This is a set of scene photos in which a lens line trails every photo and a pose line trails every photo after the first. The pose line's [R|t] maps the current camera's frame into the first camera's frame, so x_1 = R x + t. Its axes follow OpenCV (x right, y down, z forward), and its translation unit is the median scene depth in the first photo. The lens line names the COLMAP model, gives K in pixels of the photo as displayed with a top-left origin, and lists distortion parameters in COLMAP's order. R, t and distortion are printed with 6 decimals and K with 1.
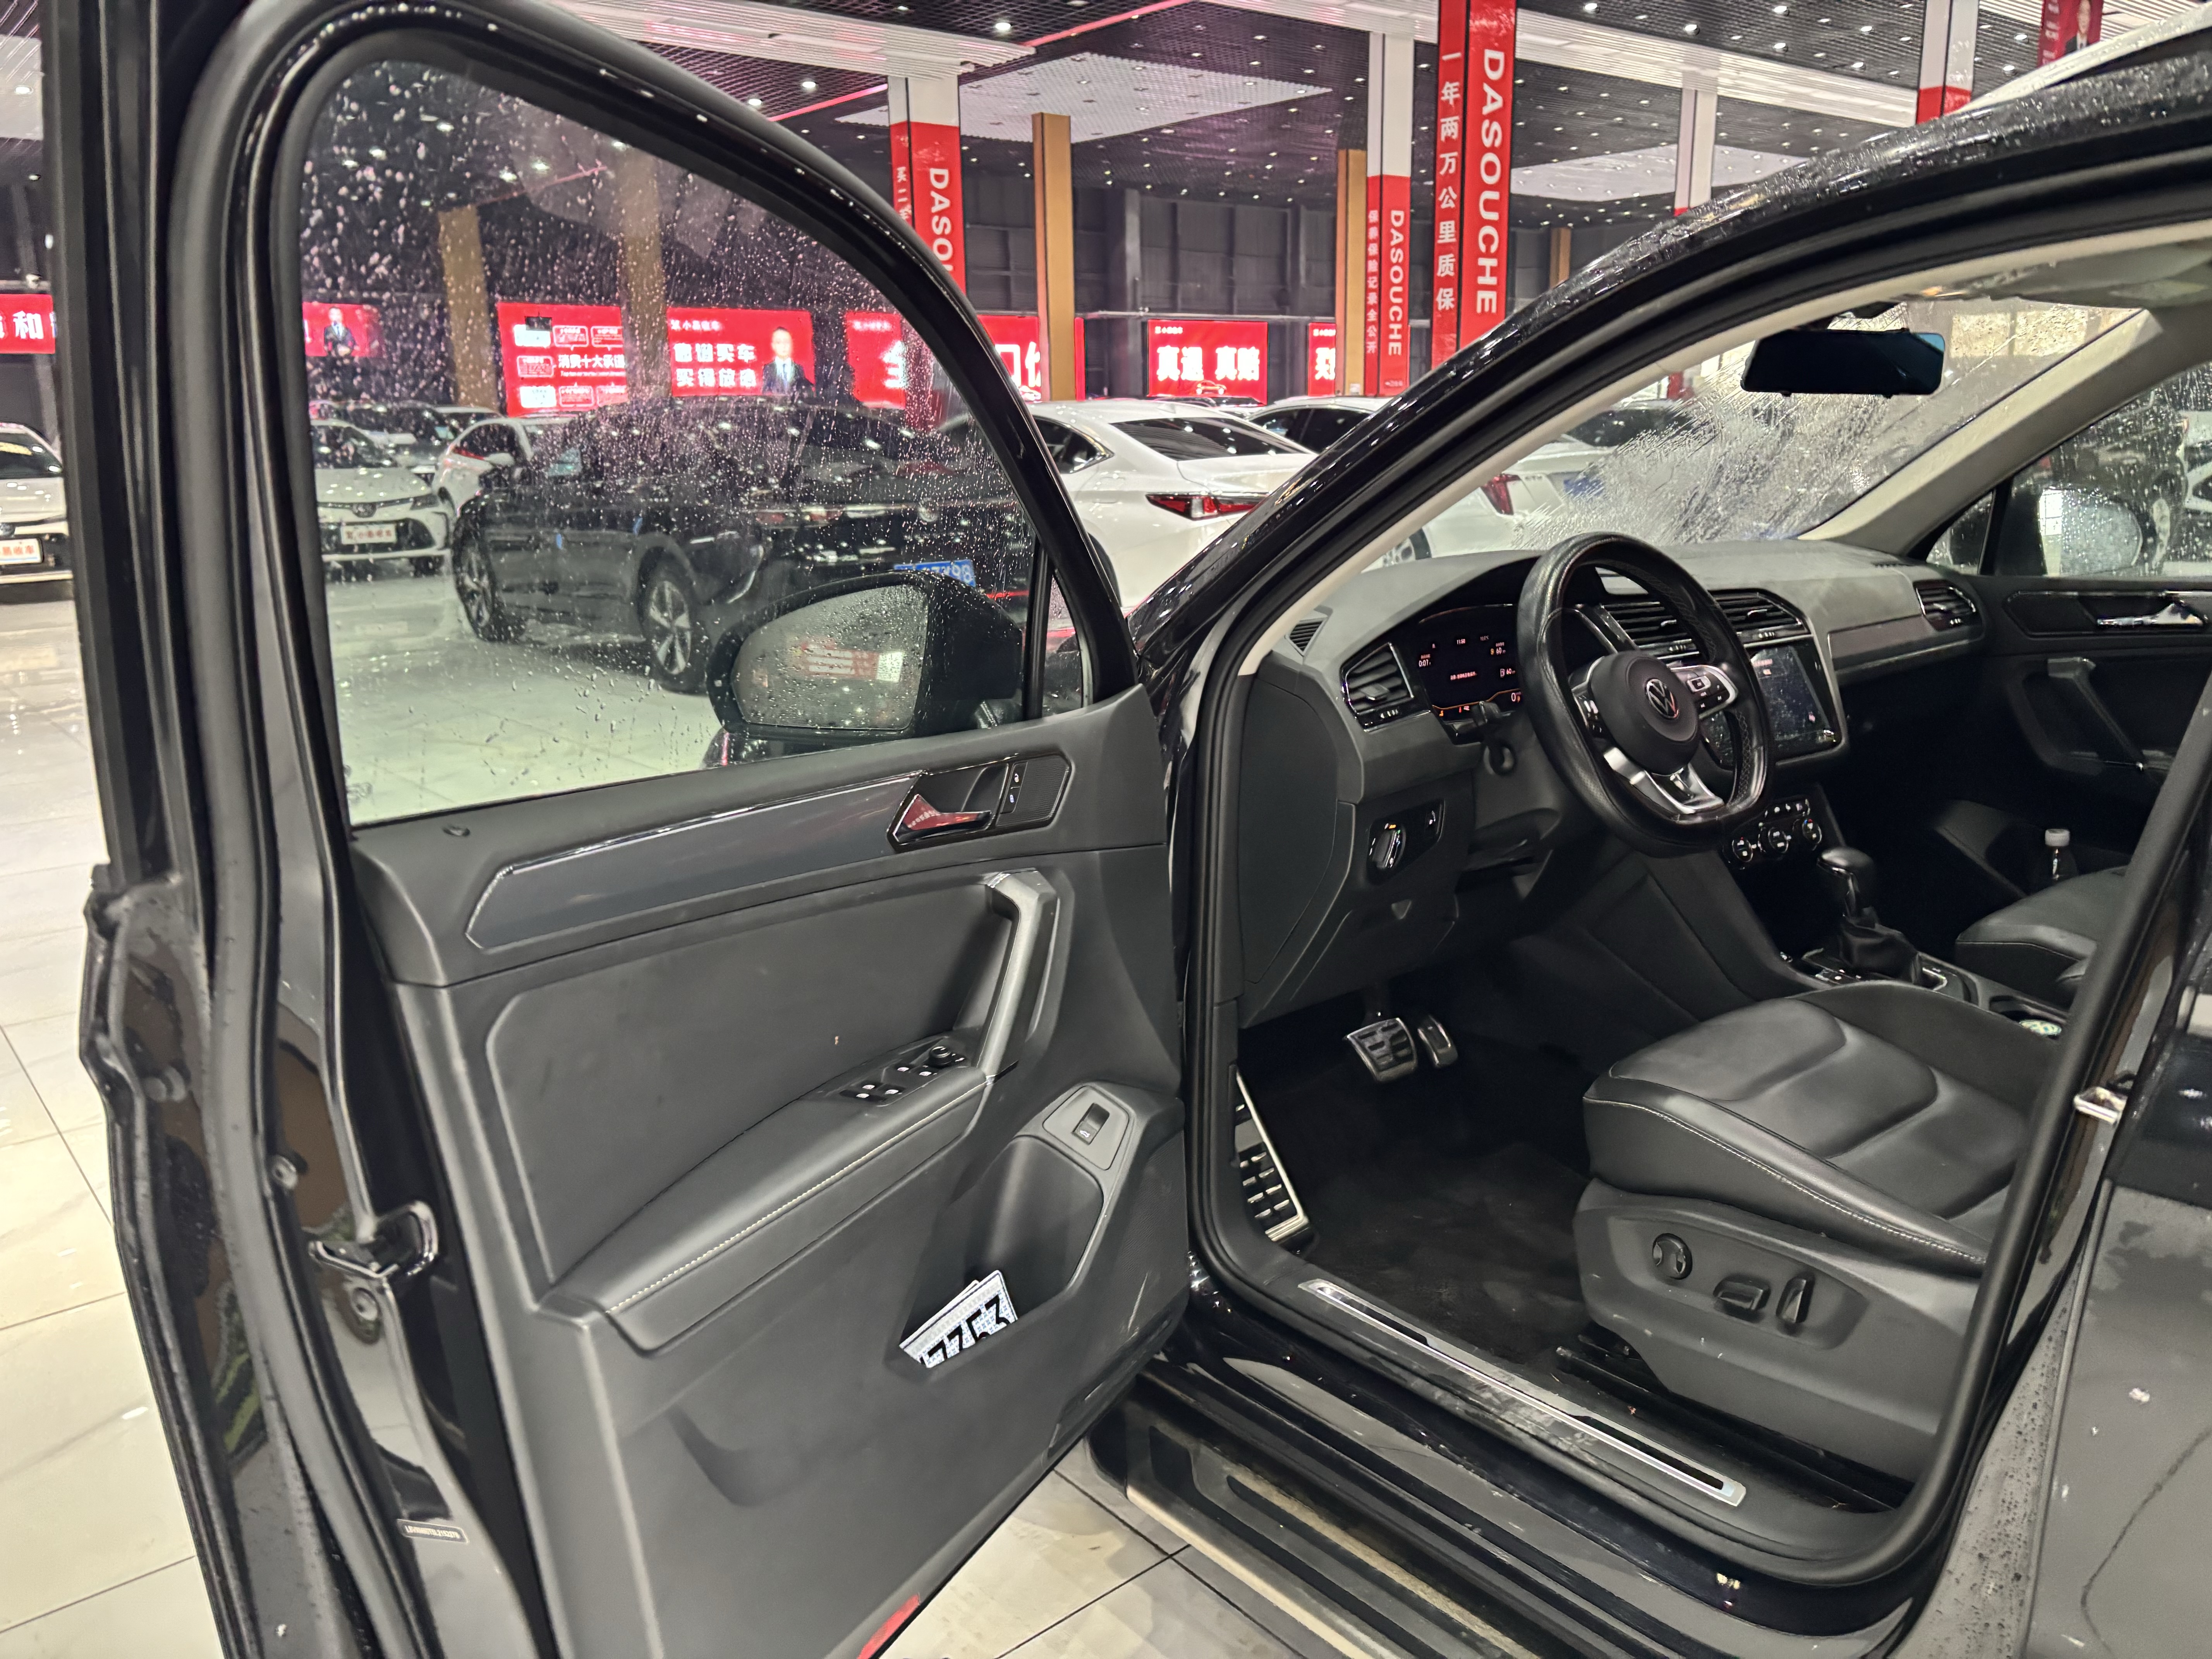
lens RADIAL K [[1690.0, 0, 1120.0], [0, 1690.0, 818.6], [0, 0, 1]] dist [-0.012086, 0.038604]
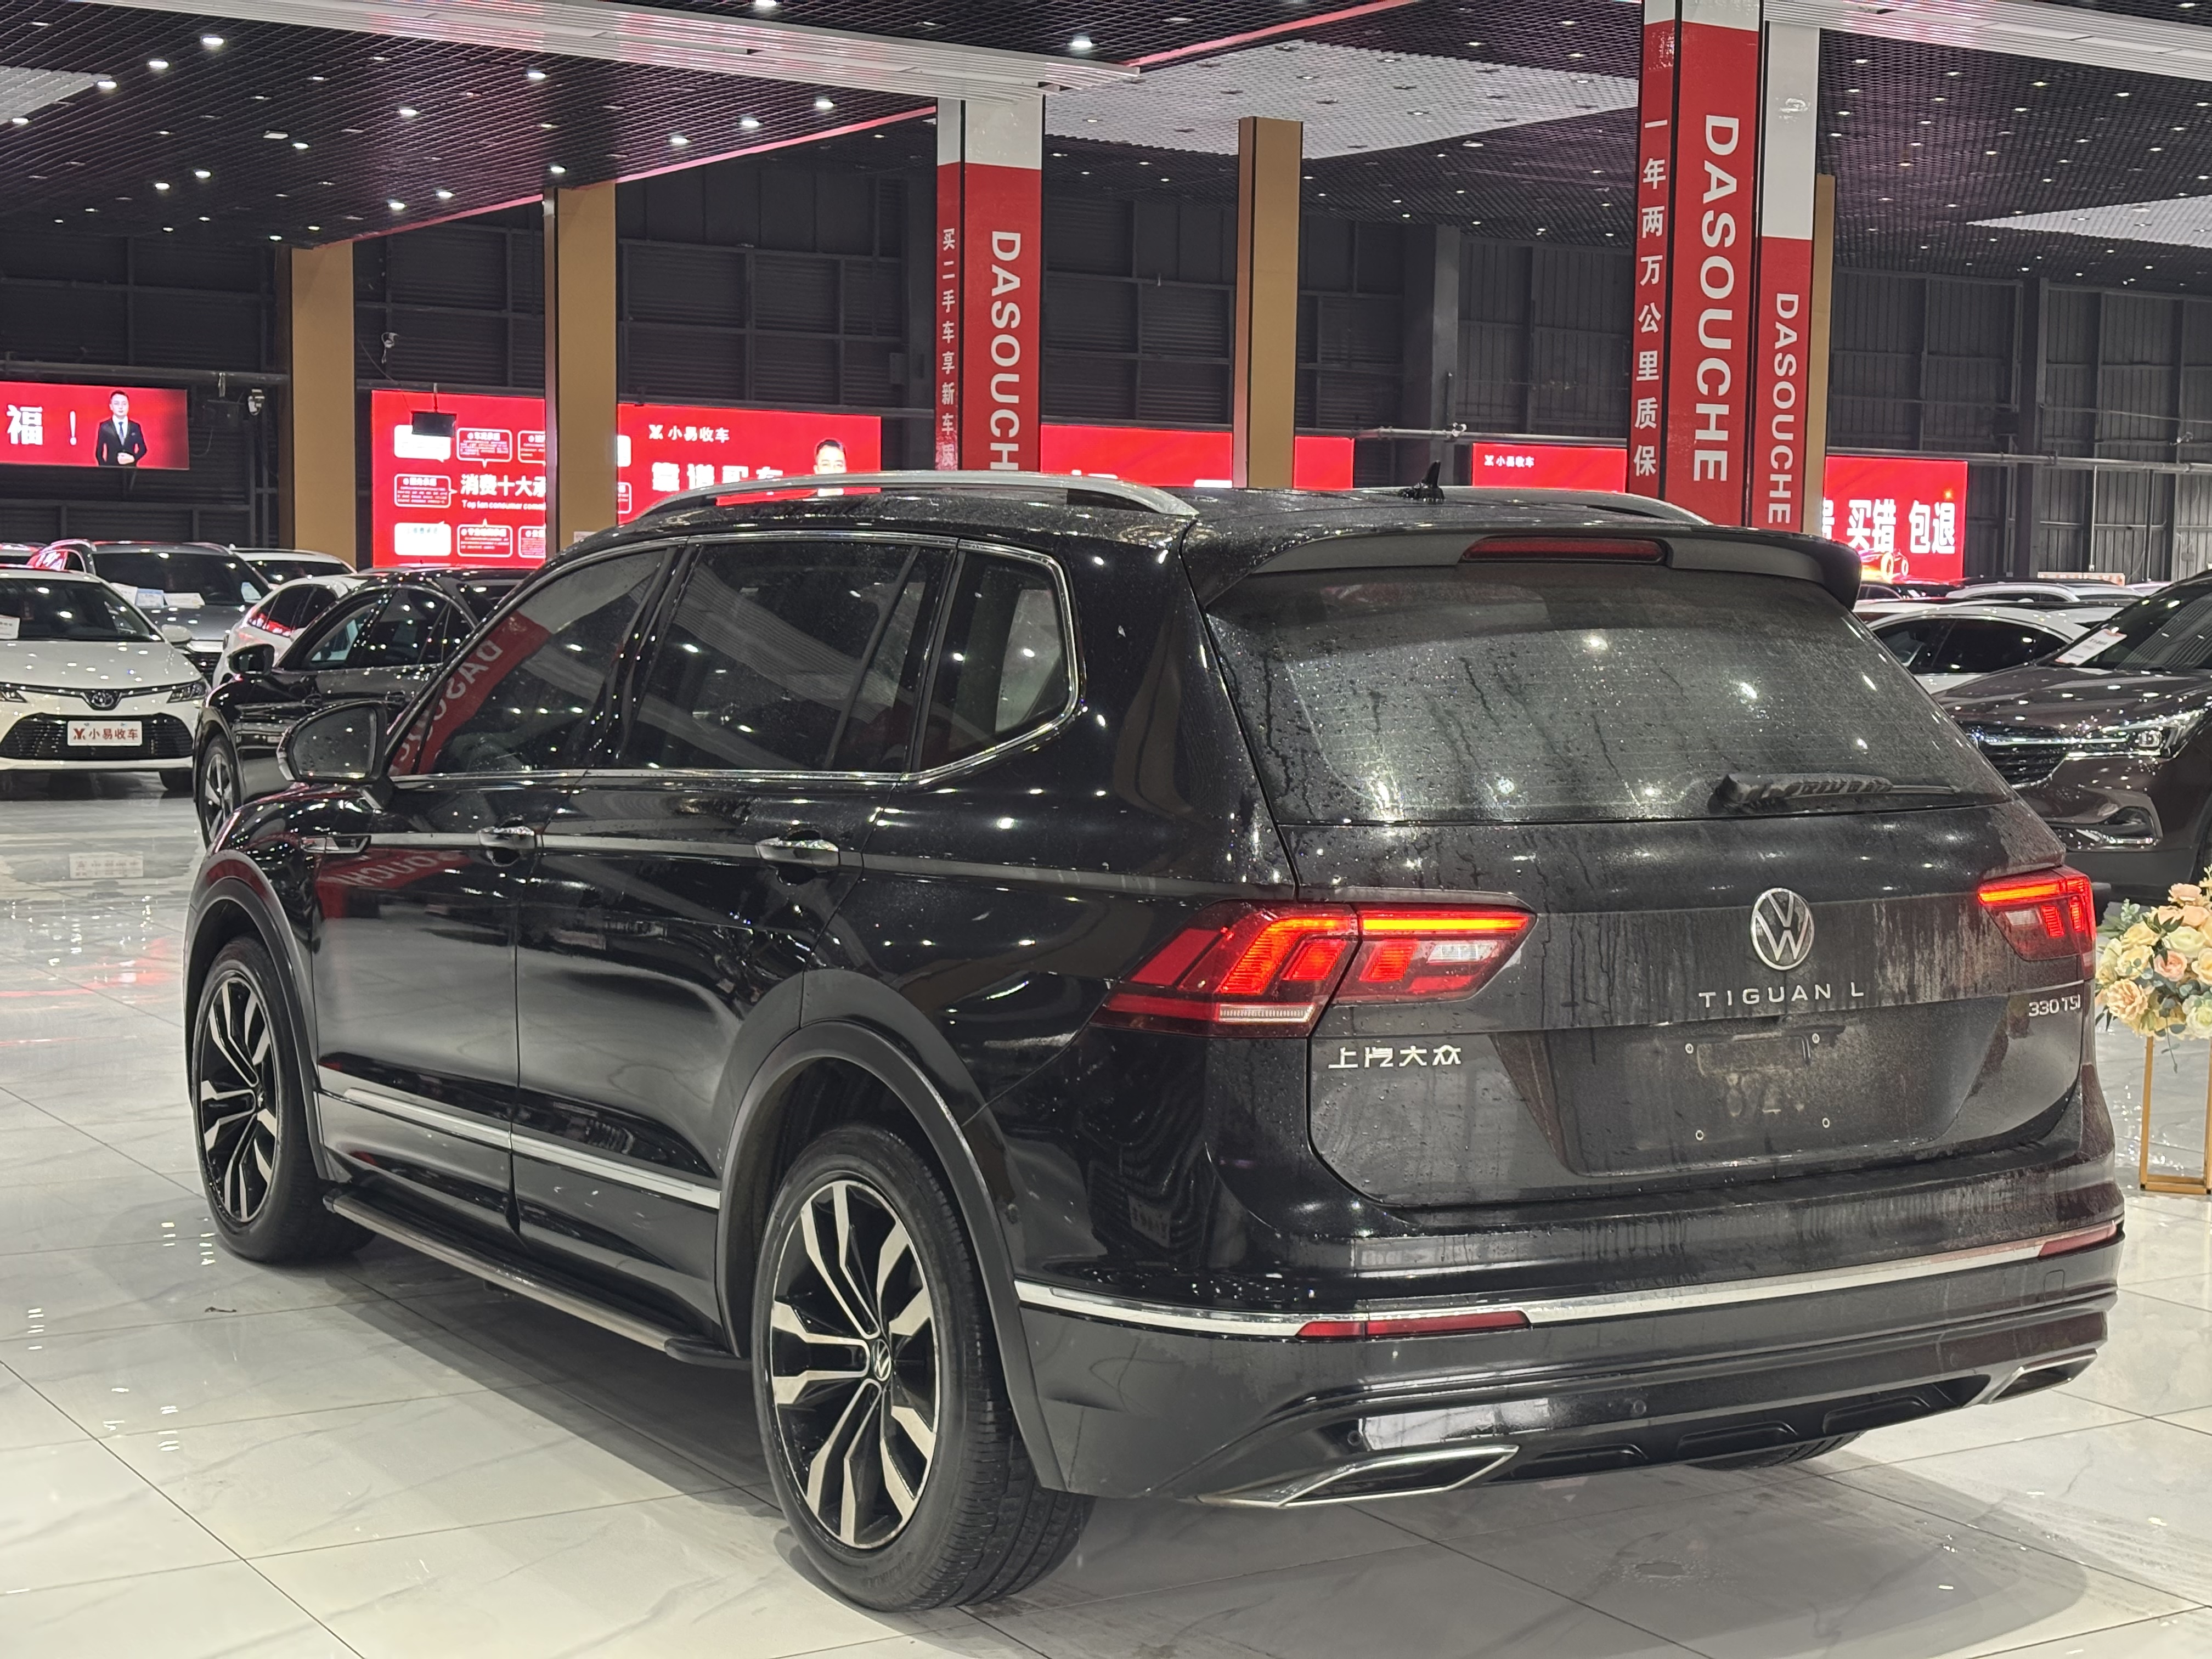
lens RADIAL K [[3386.4, 0, 1146.1], [0, 3386.4, 837.0], [0, 0, 1]] dist [0.251513, -1.122299]
pose [[0.990057, 0.044450, -0.133460, 0.108950], [-0.065326, 0.985535, -0.156374, 0.042536], [0.124579, 0.163537, 0.978640, -0.208633]]
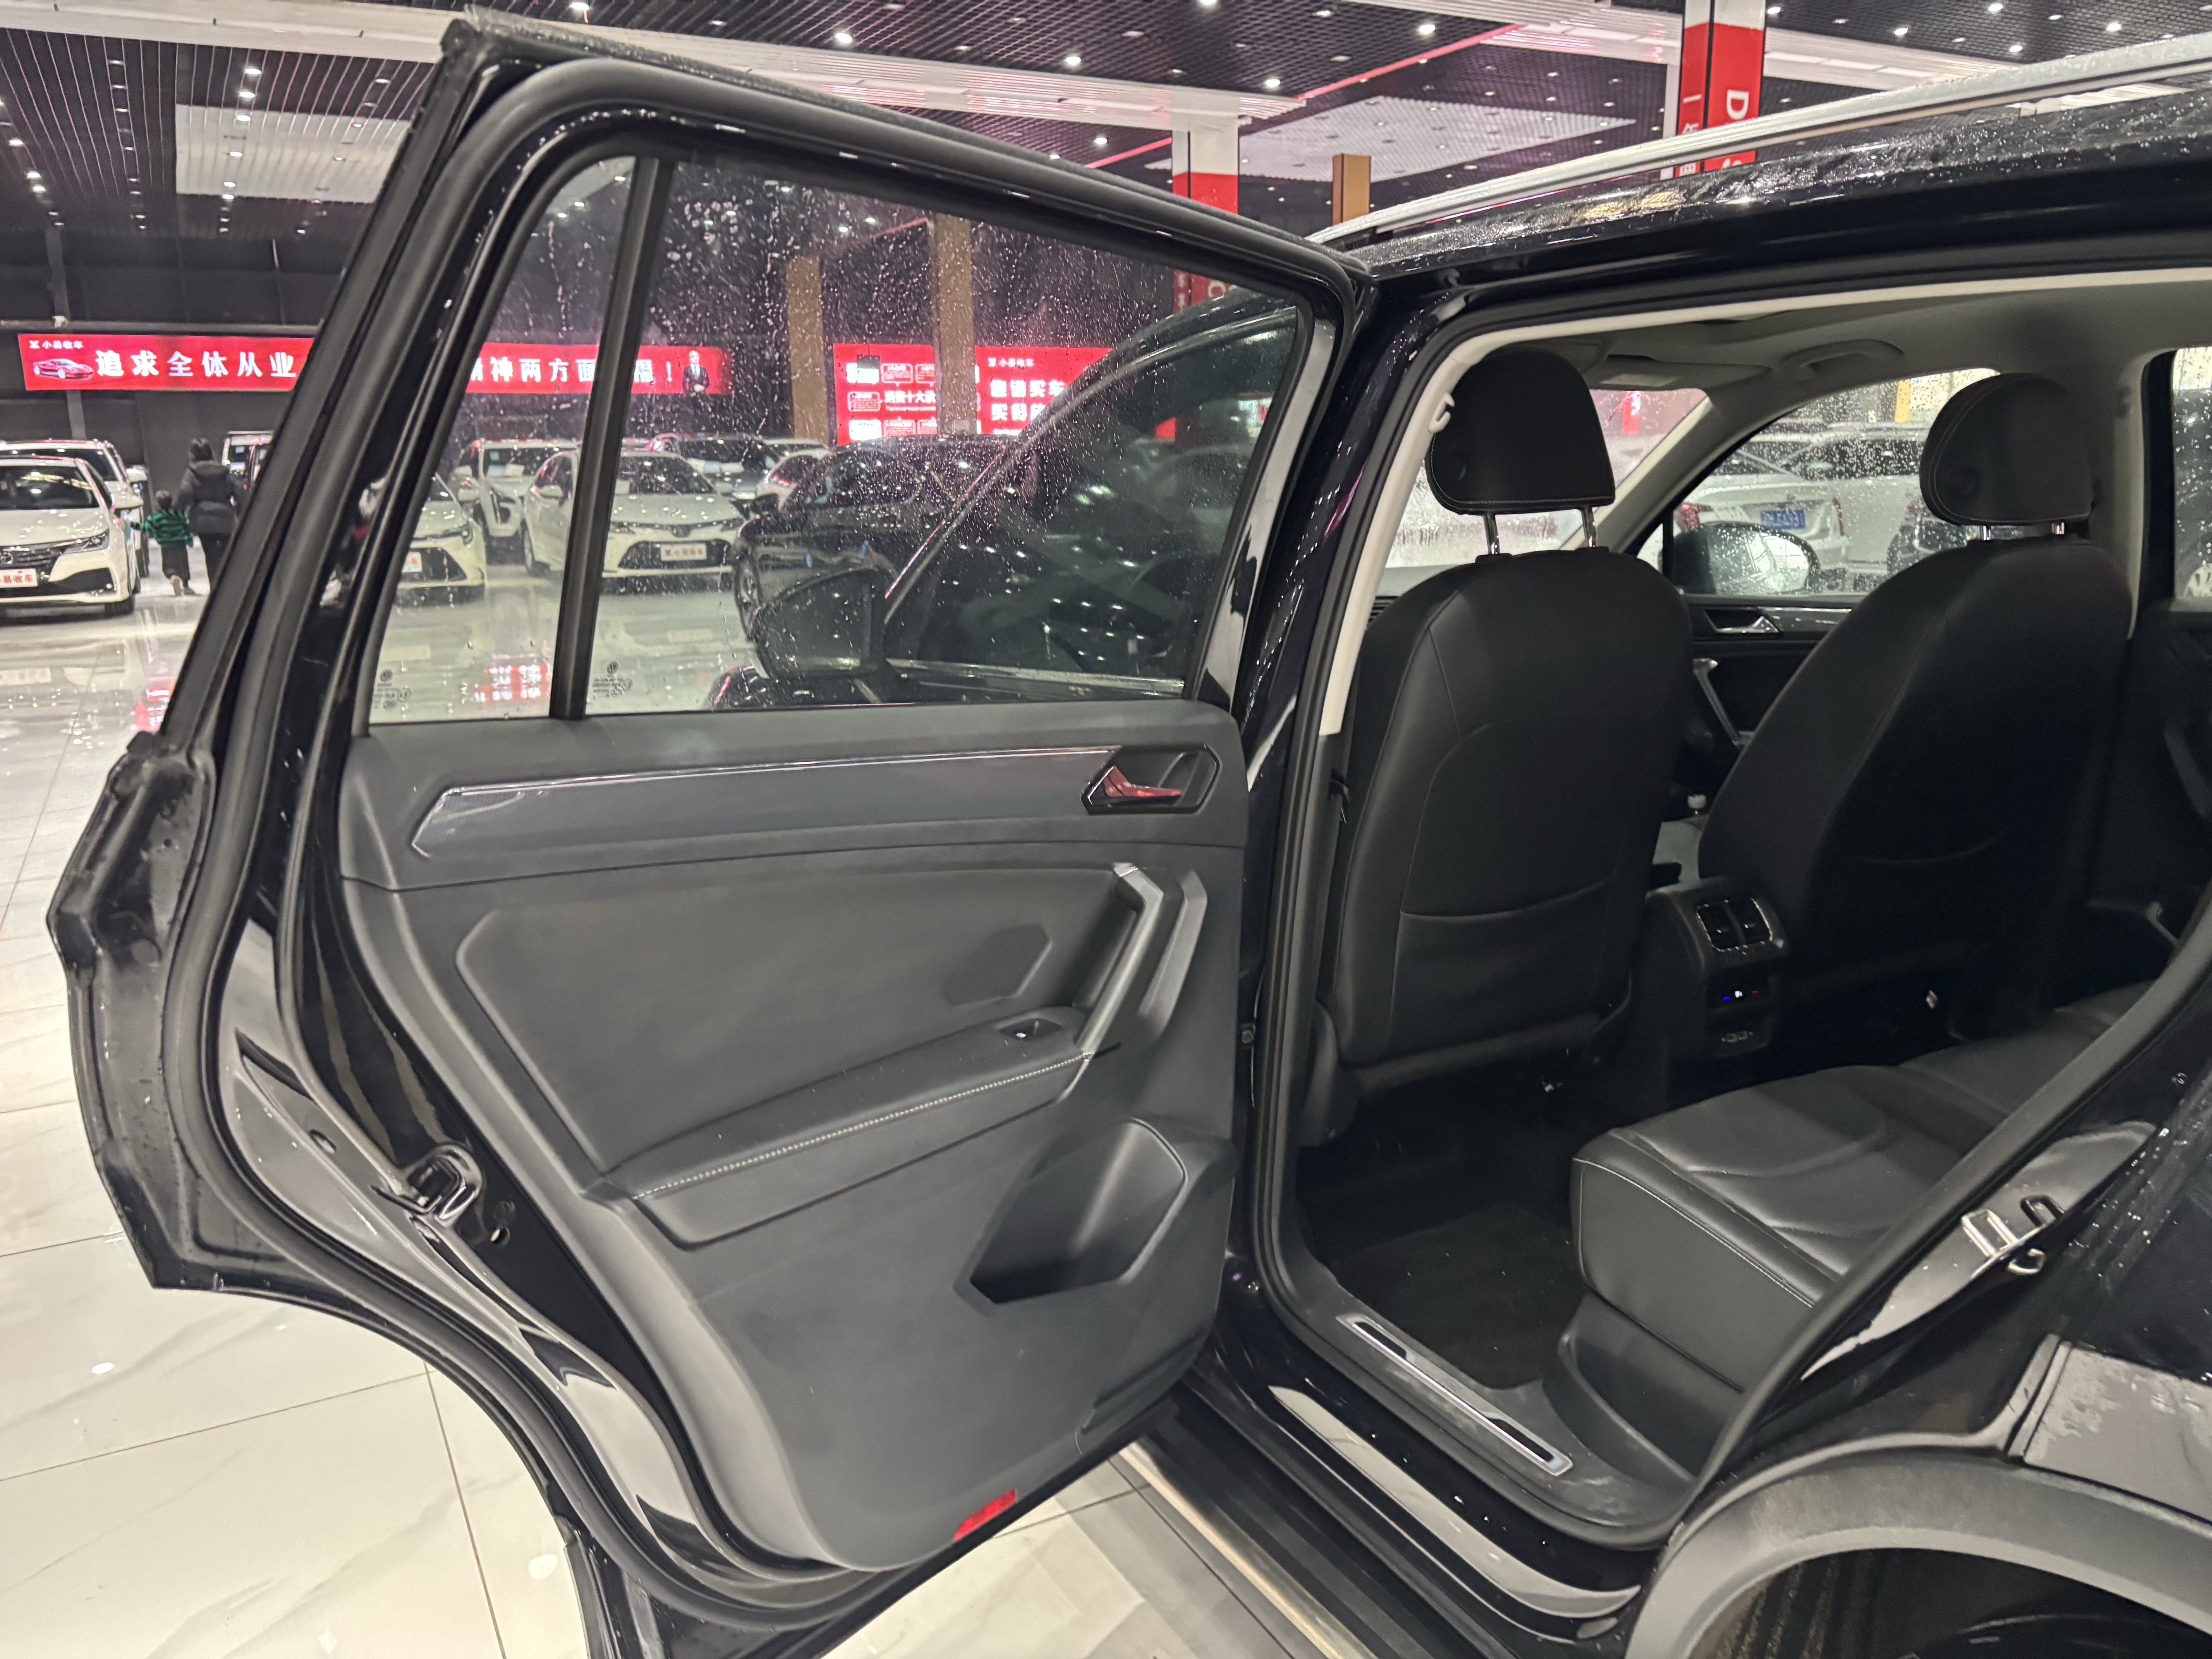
lens RADIAL K [[1682.9, 0, 1106.0], [0, 1682.9, 829.5], [0, 0, 1]] dist [0.042652, -0.062726]
pose [[0.979229, 0.048178, -0.196952, 0.042158], [-0.050257, 0.998721, -0.005569, 0.006767], [0.196432, 0.015352, 0.980397, -0.037940]]
